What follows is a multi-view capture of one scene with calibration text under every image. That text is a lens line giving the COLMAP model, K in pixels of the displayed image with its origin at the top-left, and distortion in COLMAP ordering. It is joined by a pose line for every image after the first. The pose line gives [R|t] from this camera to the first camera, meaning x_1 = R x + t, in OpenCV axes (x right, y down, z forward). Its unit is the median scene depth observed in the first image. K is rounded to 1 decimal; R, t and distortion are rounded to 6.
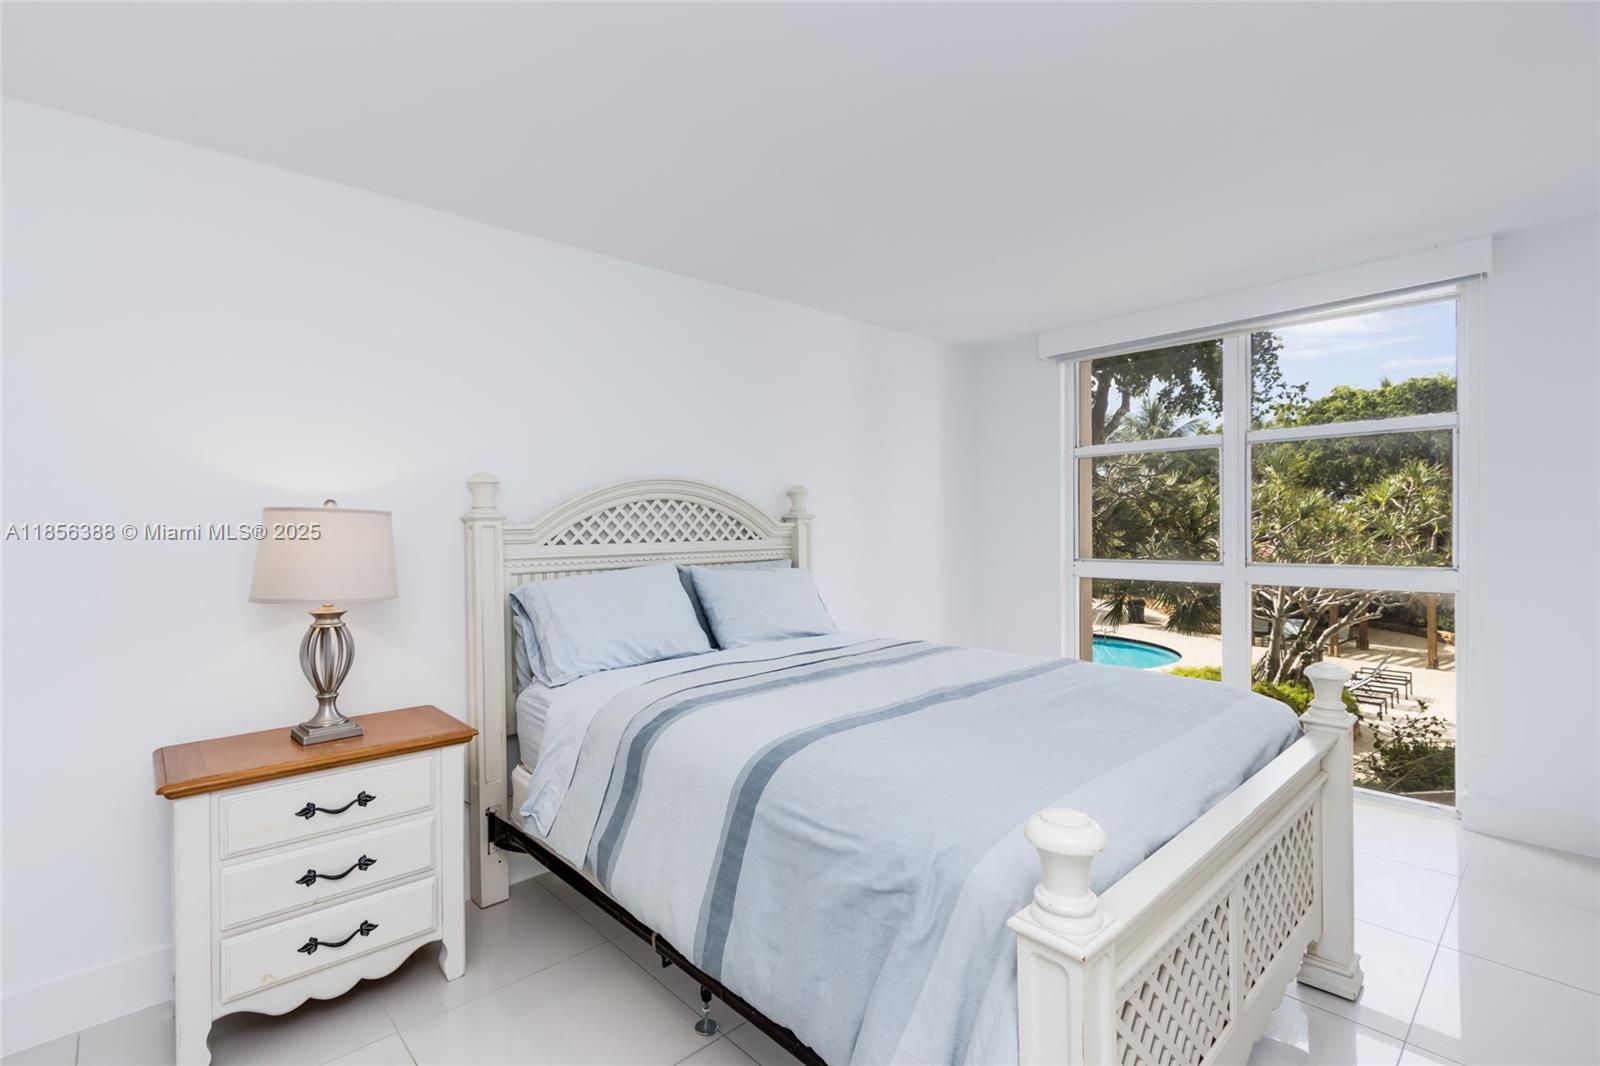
lens RADIAL K [[755.6, 0, 806.1], [0, 755.6, 531.7], [0, 0, 1]] dist [0.000643, -0.000089]
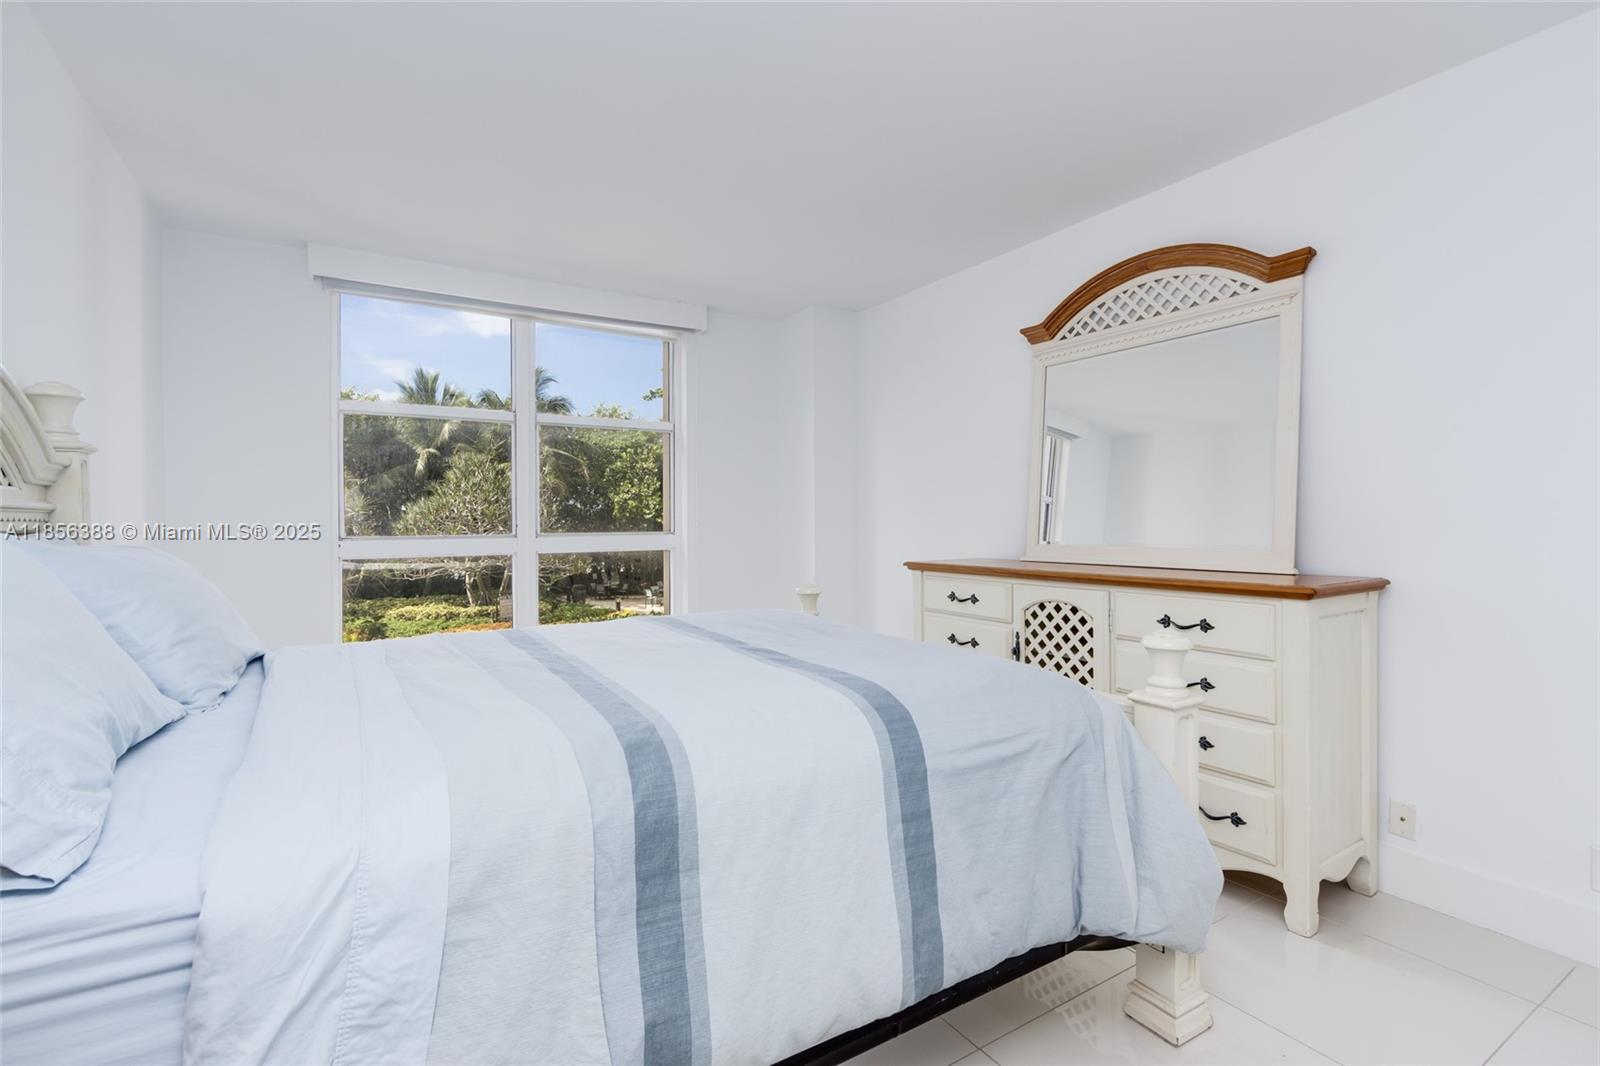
lens RADIAL K [[755.6, 0, 806.1], [0, 755.6, 531.7], [0, 0, 1]] dist [0.000643, -0.000089]
pose [[0.169596, -0.003155, 0.985509, -0.462916], [0.012942, 0.999916, 0.000974, 0.046858], [-0.985429, 0.012589, 0.169623, 0.487463]]
